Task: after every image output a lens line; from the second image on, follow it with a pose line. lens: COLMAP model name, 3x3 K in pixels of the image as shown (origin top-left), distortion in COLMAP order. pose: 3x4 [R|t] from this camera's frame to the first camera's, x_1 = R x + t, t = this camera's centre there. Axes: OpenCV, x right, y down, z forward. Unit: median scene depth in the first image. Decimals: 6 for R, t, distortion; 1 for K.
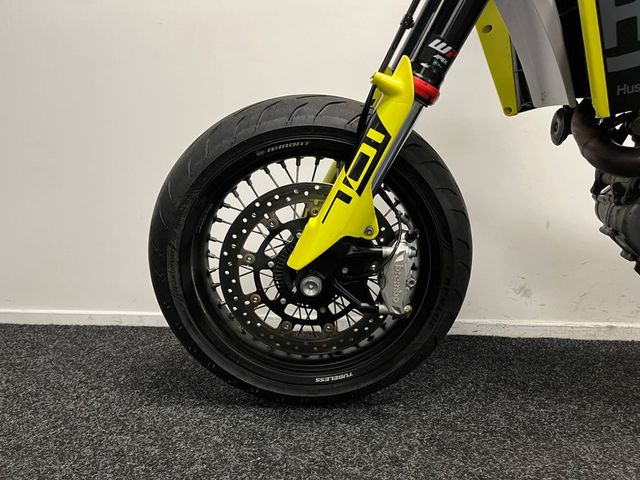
lens RADIAL K [[490.2, 0, 316.4], [0, 490.2, 242.4], [0, 0, 1]] dist [0.062581, -0.082572]
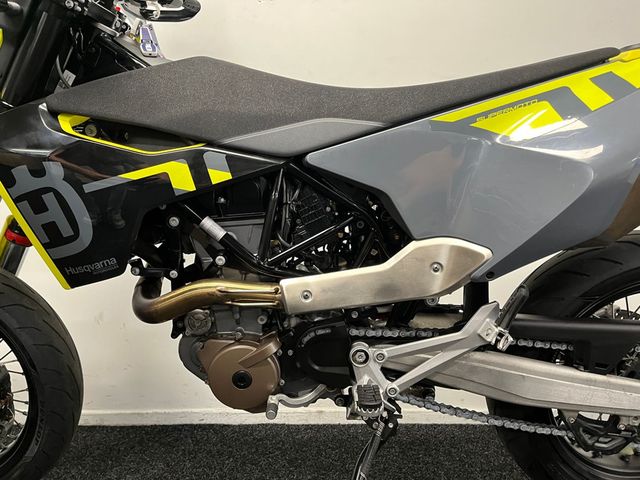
lens RADIAL K [[490.2, 0, 324.5], [0, 490.2, 238.1], [0, 0, 1]] dist [0.062581, -0.082572]
pose [[0.998837, -0.017475, 0.044931, 0.884375], [0.021247, 0.996164, -0.084882, -0.196077], [-0.043275, 0.085738, 0.995377, -0.219633]]
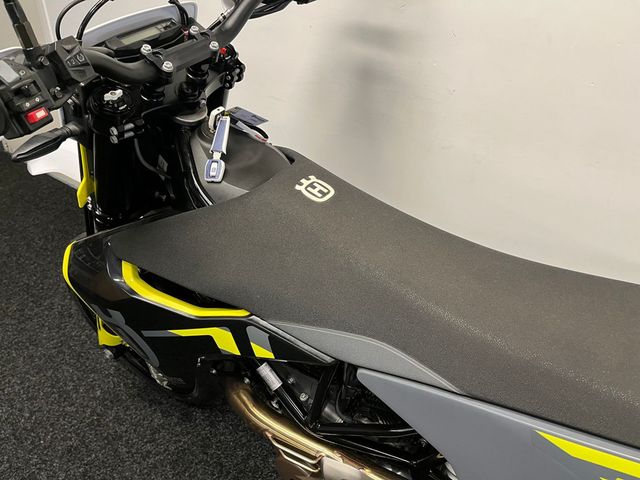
lens RADIAL K [[490.2, 0, 322.5], [0, 490.2, 240.6], [0, 0, 1]] dist [0.062581, -0.082572]
pose [[0.830989, 0.300335, -0.468249, 1.141274], [-0.082007, 0.898677, 0.430876, -0.936517], [0.550212, -0.319654, 0.771420, 0.209683]]
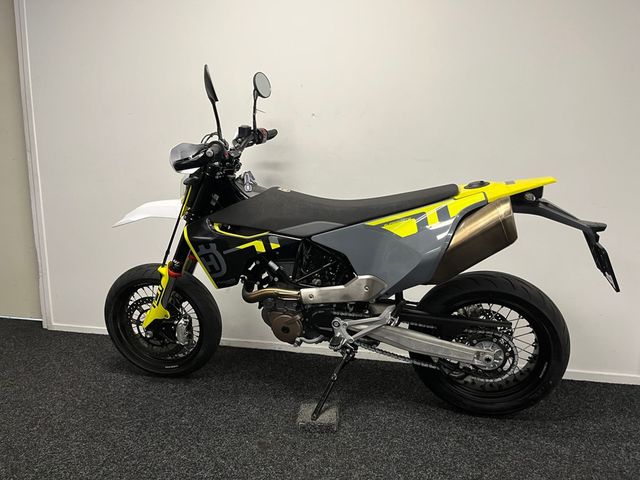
lens RADIAL K [[490.2, 0, 312.8], [0, 490.2, 236.5], [0, 0, 1]] dist [0.062581, -0.082572]
pose [[0.978727, 0.013520, -0.204721, 1.365356], [-0.011584, 0.999876, 0.010653, -0.472701], [0.204839, -0.008055, 0.978762, -1.466251]]
